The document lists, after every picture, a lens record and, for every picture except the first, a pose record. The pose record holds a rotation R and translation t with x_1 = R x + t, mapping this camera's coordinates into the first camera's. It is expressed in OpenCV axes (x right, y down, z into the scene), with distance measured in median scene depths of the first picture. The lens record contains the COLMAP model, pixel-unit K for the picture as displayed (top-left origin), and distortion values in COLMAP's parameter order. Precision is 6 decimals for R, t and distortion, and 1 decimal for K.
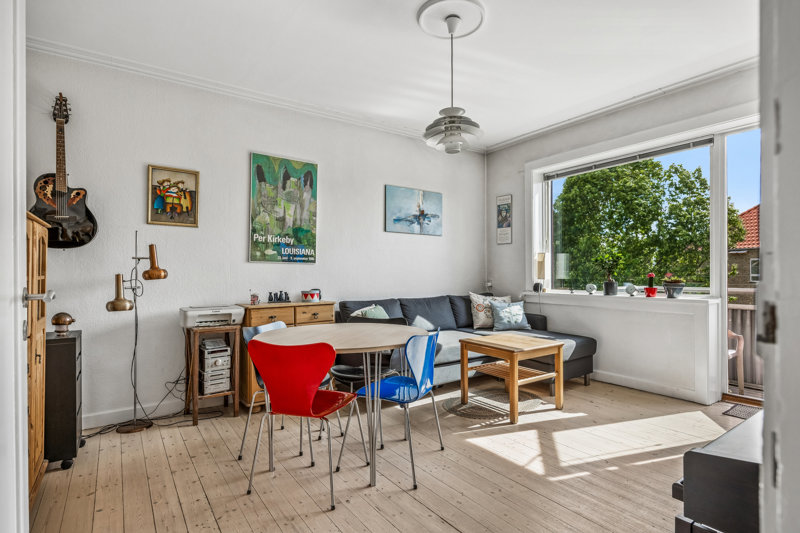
lens RADIAL K [[422.9, 0, 399.6], [0, 422.9, 269.4], [0, 0, 1]] dist [0.000036, -0.000119]
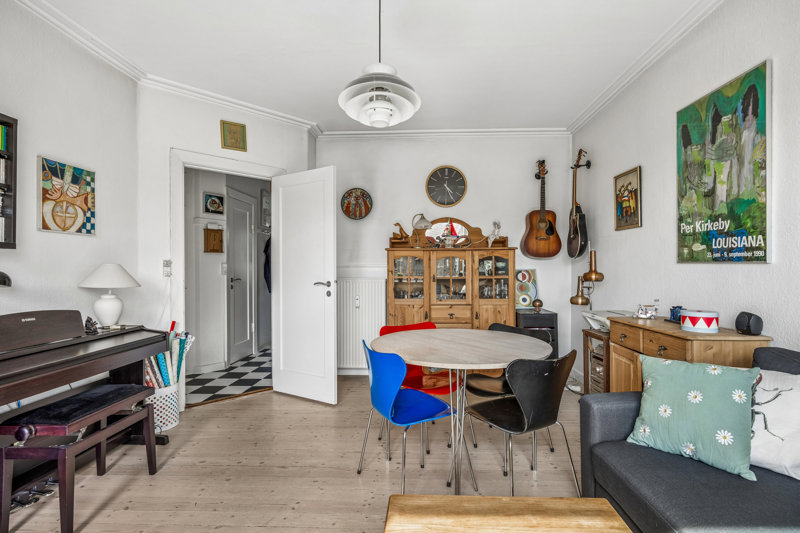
lens RADIAL K [[379.2, 0, 400.0], [0, 379.2, 267.2], [0, 0, 1]] dist [-0.002181, 0.001641]
pose [[-0.611125, -0.001445, -0.791533, 0.433652], [0.006758, 0.999952, -0.007043, -0.008756], [0.791505, -0.009653, -0.611086, 0.968713]]
